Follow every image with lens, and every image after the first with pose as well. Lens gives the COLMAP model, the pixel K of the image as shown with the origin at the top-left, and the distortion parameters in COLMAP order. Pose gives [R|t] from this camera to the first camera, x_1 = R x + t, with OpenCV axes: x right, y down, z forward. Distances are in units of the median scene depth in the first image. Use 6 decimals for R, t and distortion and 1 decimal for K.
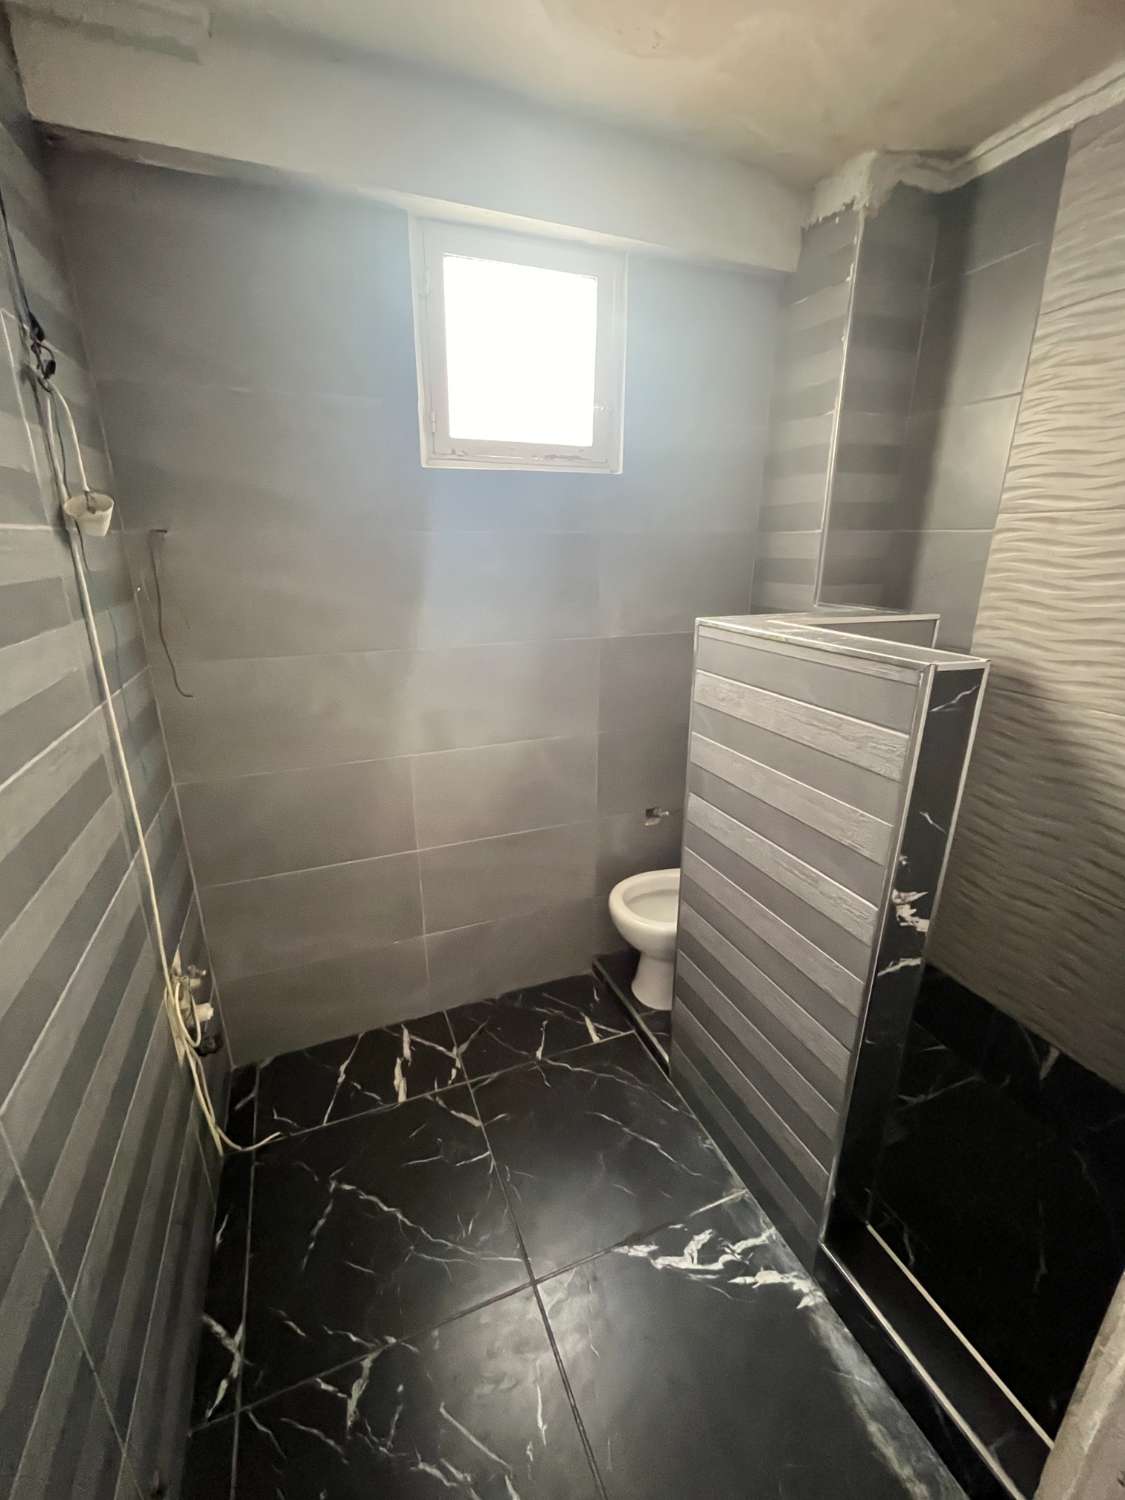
lens RADIAL K [[623.1, 0, 558.5], [0, 623.1, 748.7], [0, 0, 1]] dist [-0.011252, 0.000120]
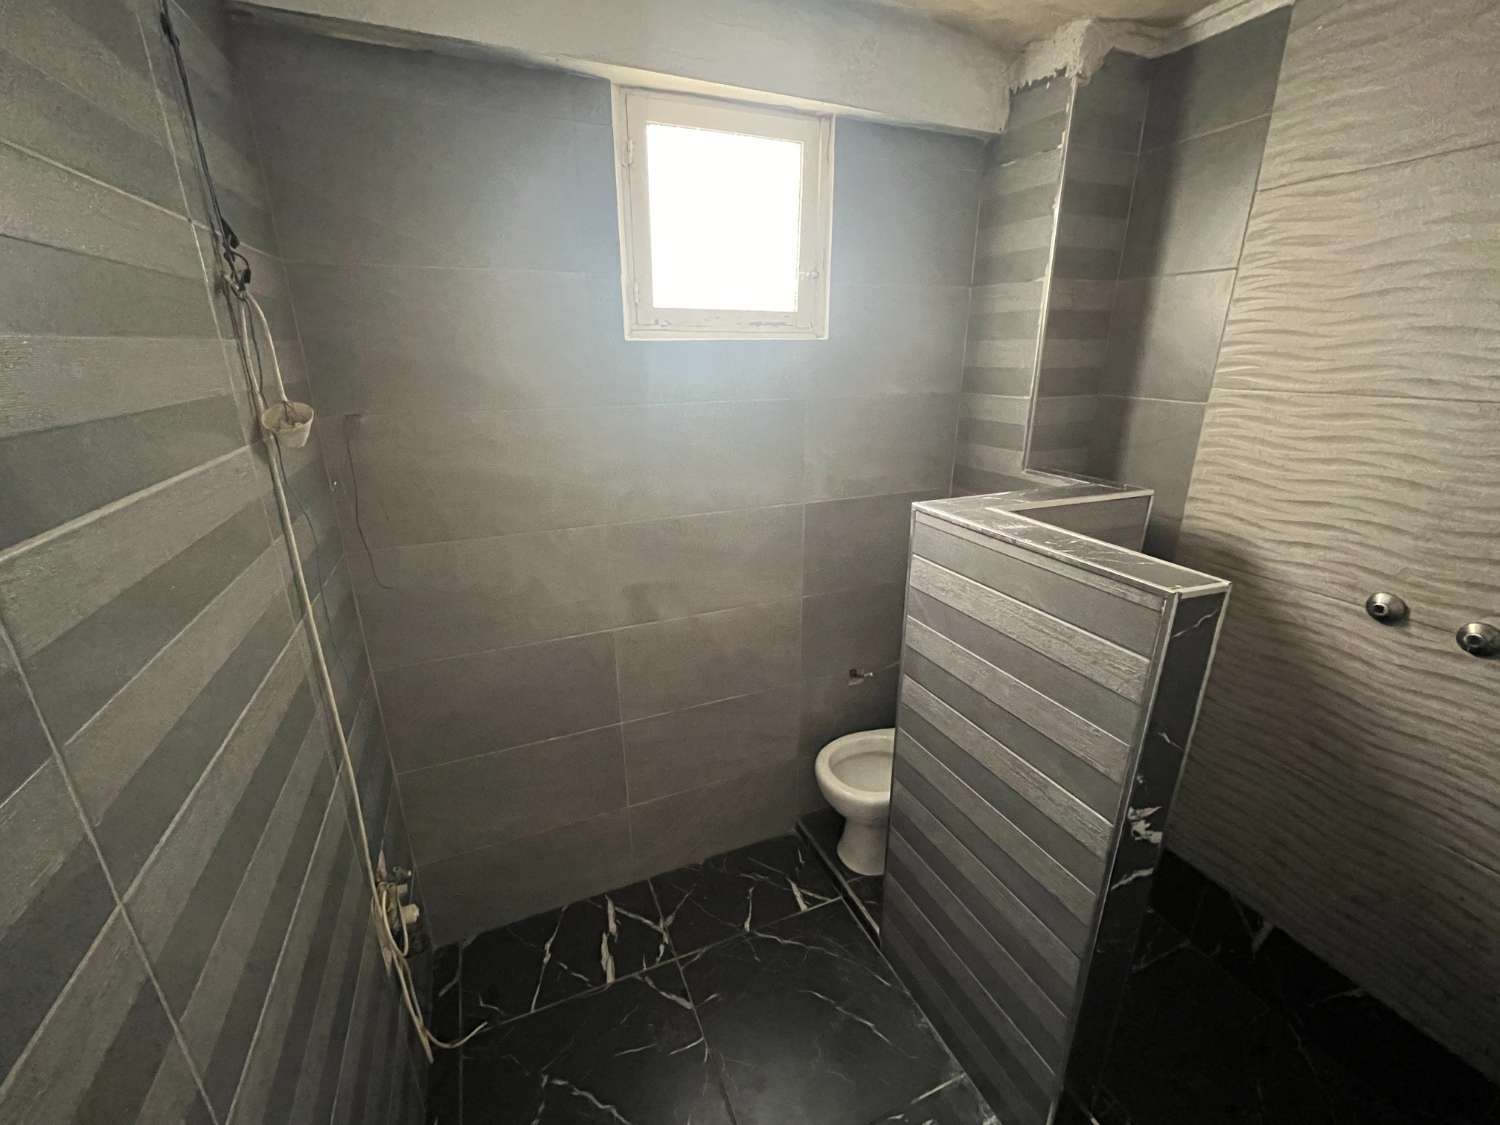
lens RADIAL K [[623.1, 0, 750.9], [0, 623.1, 564.2], [0, 0, 1]] dist [-0.011252, 0.000120]
pose [[0.999727, -0.010900, 0.020681, -0.050906], [0.010713, 0.999901, 0.009116, -0.117780], [-0.020779, -0.008891, 0.999745, 0.025264]]
